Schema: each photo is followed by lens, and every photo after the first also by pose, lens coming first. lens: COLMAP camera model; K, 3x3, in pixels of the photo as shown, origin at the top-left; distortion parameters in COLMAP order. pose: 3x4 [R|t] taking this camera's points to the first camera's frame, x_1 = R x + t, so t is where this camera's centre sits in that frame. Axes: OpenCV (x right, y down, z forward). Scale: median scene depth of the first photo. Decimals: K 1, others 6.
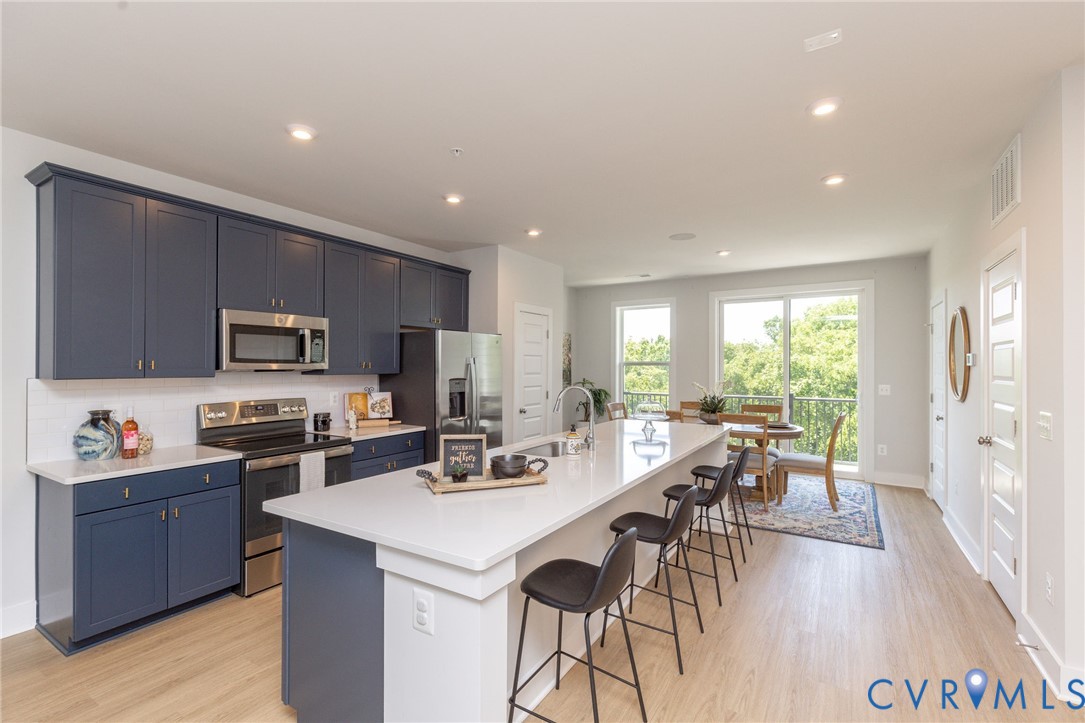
lens RADIAL K [[485.9, 0, 520.9], [0, 485.9, 368.1], [0, 0, 1]] dist [0.000267, -0.000047]
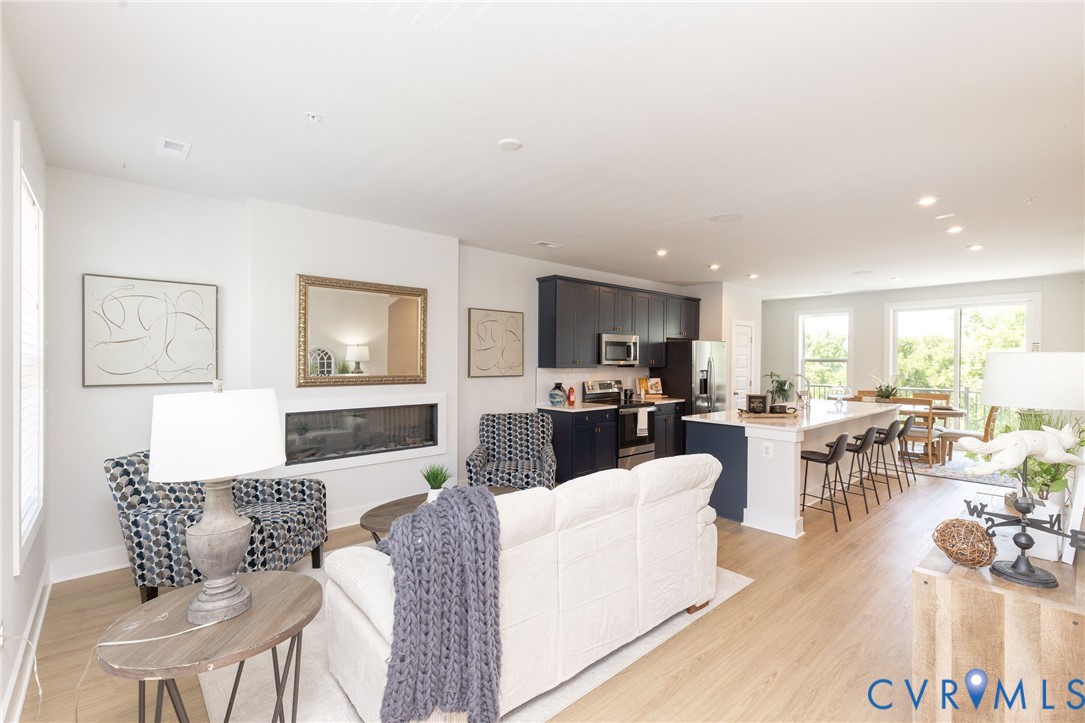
lens RADIAL K [[481.6, 0, 527.8], [0, 481.6, 365.1], [0, 0, 1]] dist [-0.001961, -0.000014]
pose [[0.964818, 0.005517, -0.262862, -0.289948], [-0.004020, 0.999972, 0.006234, -0.003543], [0.262890, -0.004958, 0.964813, -0.737679]]
